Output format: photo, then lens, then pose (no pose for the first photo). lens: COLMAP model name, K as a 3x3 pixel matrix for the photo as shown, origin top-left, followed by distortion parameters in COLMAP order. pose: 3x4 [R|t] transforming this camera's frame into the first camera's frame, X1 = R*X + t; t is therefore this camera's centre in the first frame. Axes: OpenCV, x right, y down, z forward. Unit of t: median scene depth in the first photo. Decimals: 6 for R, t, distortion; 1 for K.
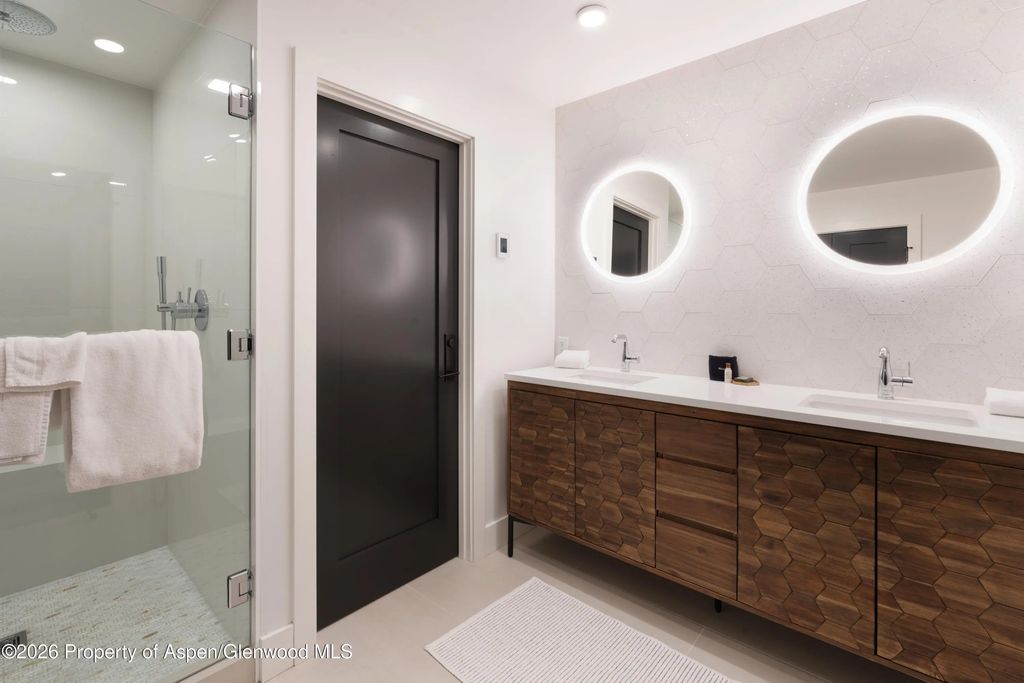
lens RADIAL K [[456.5, 0, 524.5], [0, 456.5, 310.1], [0, 0, 1]] dist [-0.004629, 0.000553]
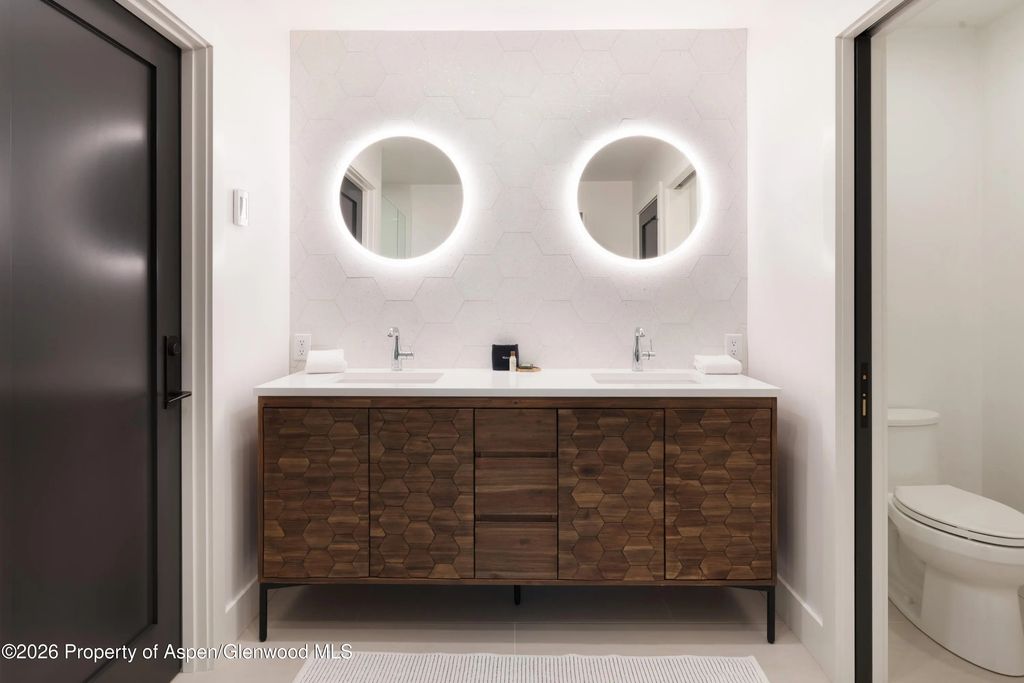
lens RADIAL K [[569.3, 0, 507.7], [0, 569.3, 297.7], [0, 0, 1]] dist [-0.001991, 0.001396]
pose [[0.763703, -0.004272, 0.645553, -0.408602], [0.005299, 0.999986, 0.000348, 0.000041], [-0.645546, 0.003155, 0.763715, 0.080080]]
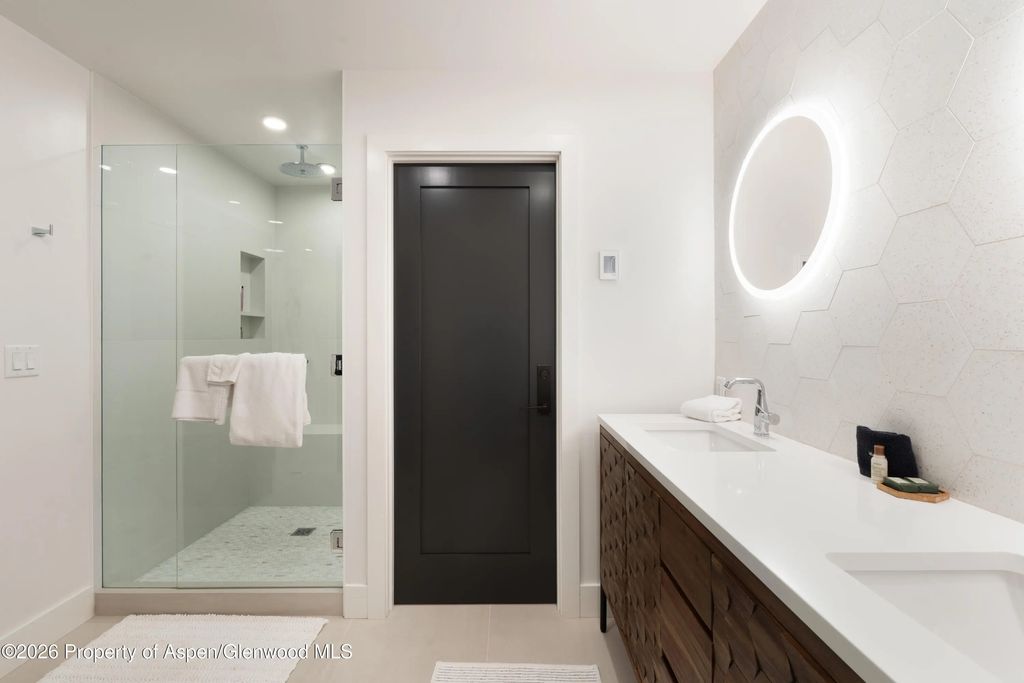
lens RADIAL K [[456.5, 0, 510.0], [0, 456.5, 337.4], [0, 0, 1]] dist [-0.004629, 0.000553]
pose [[0.660531, -0.002056, -0.750796, 0.640258], [-0.001187, 0.999992, -0.003783, -0.002761], [0.750798, 0.003390, 0.660523, 0.404574]]
